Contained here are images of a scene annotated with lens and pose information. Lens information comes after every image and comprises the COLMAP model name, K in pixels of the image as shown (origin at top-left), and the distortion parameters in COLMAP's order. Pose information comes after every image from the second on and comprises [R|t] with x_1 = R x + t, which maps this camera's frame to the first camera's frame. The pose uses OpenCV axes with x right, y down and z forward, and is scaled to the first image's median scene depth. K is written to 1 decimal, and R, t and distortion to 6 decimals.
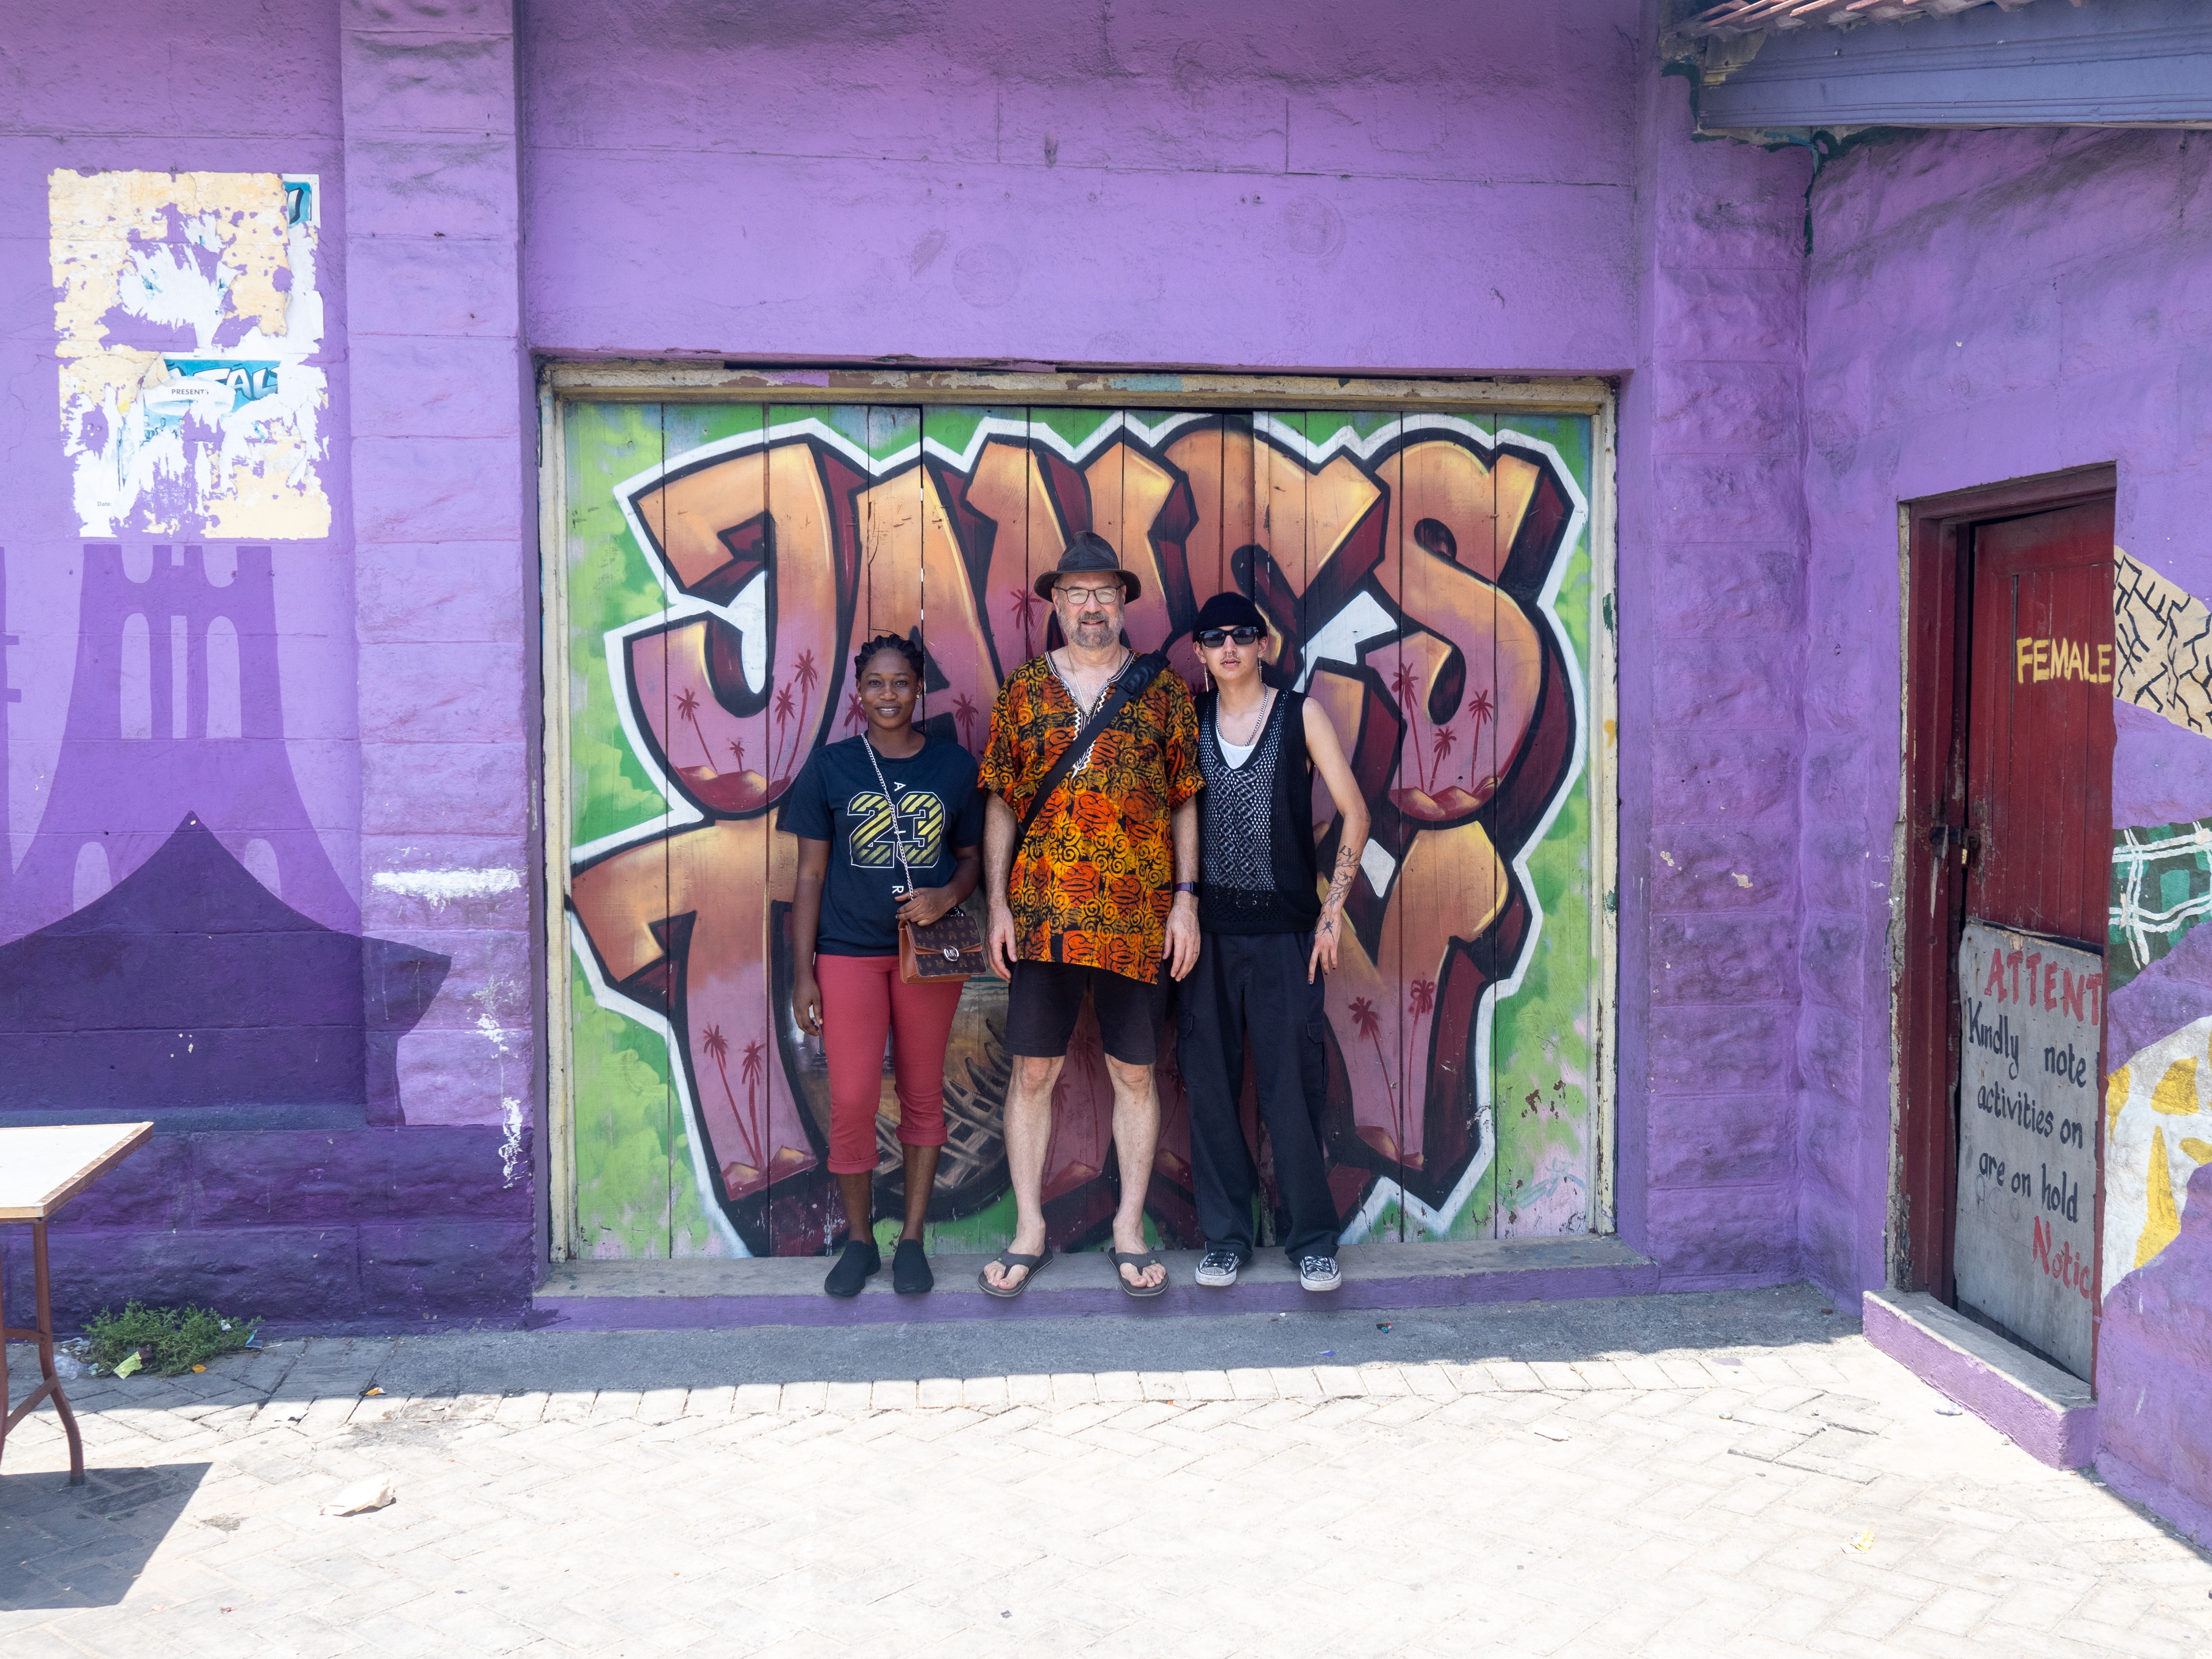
lens RADIAL K [[2197.2, 0, 1103.5], [0, 2197.2, 828.3], [0, 0, 1]] dist [-0.007957, 0.000000]
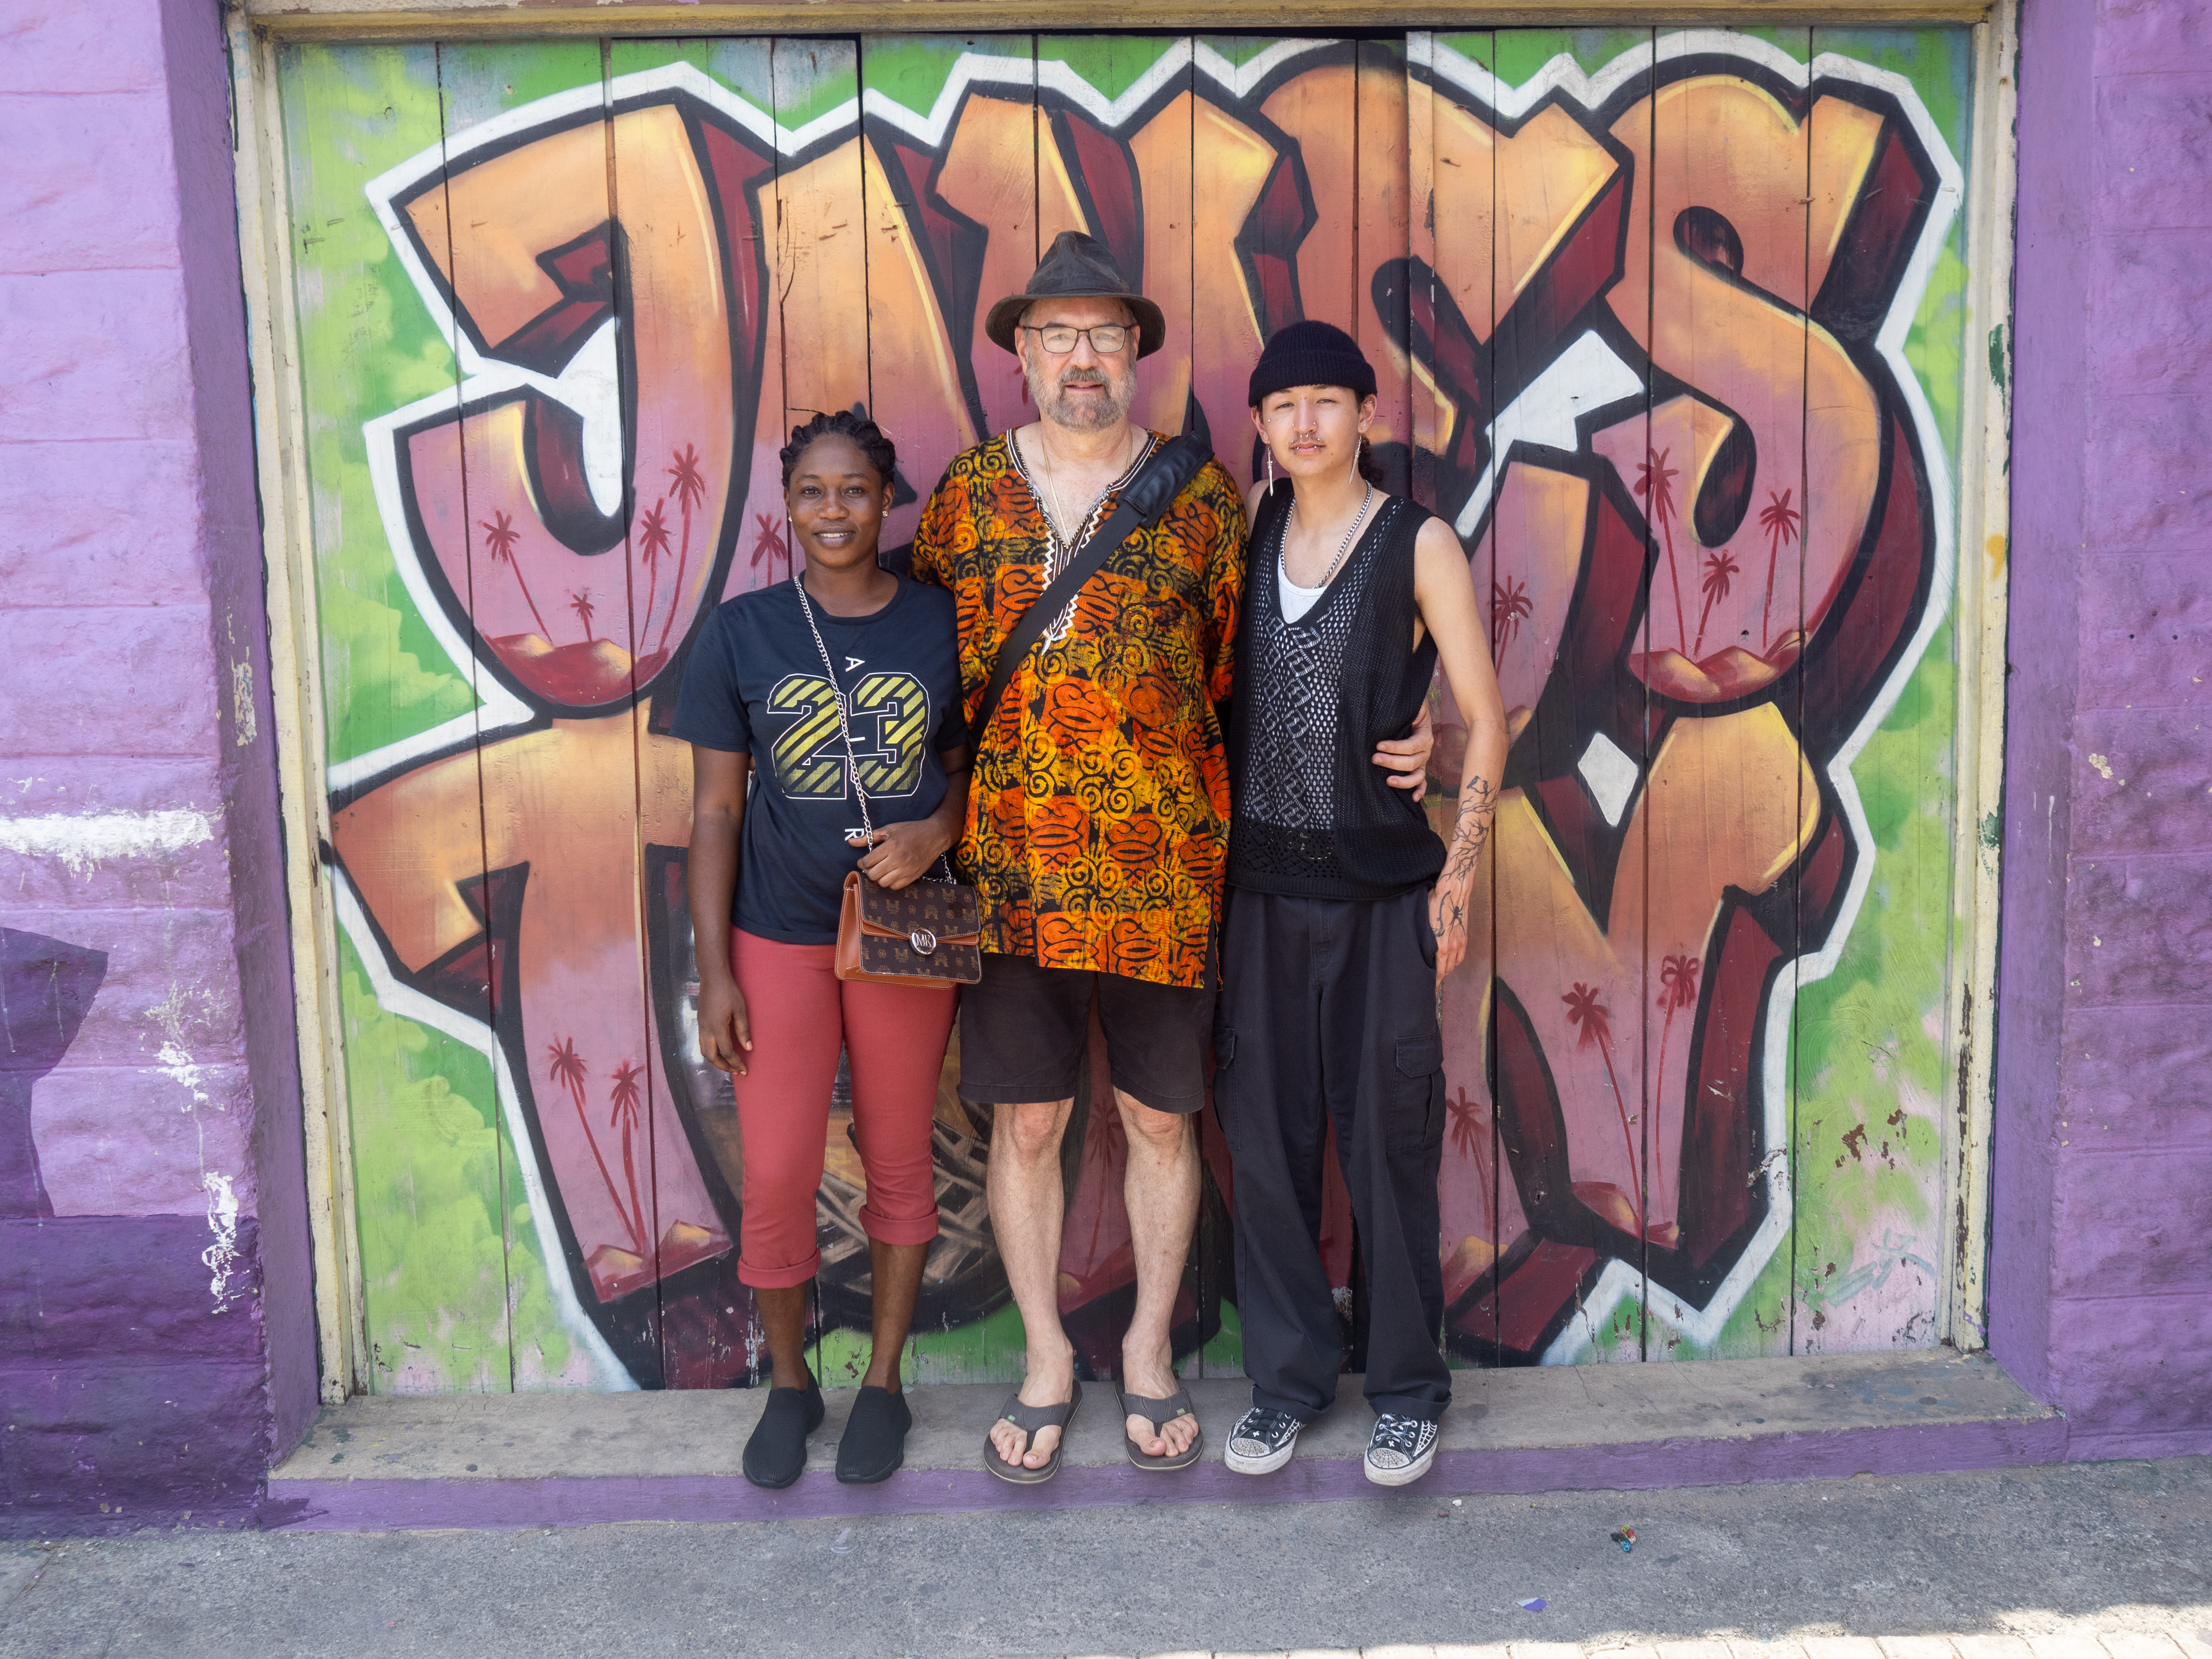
lens RADIAL K [[2197.2, 0, 1111.6], [0, 2197.2, 831.7], [0, 0, 1]] dist [-0.007957, 0.000000]
pose [[0.997271, -0.007584, -0.073435, 0.030191], [0.013651, 0.996500, 0.082472, -0.021369], [0.072553, -0.083250, 0.993884, 0.378981]]
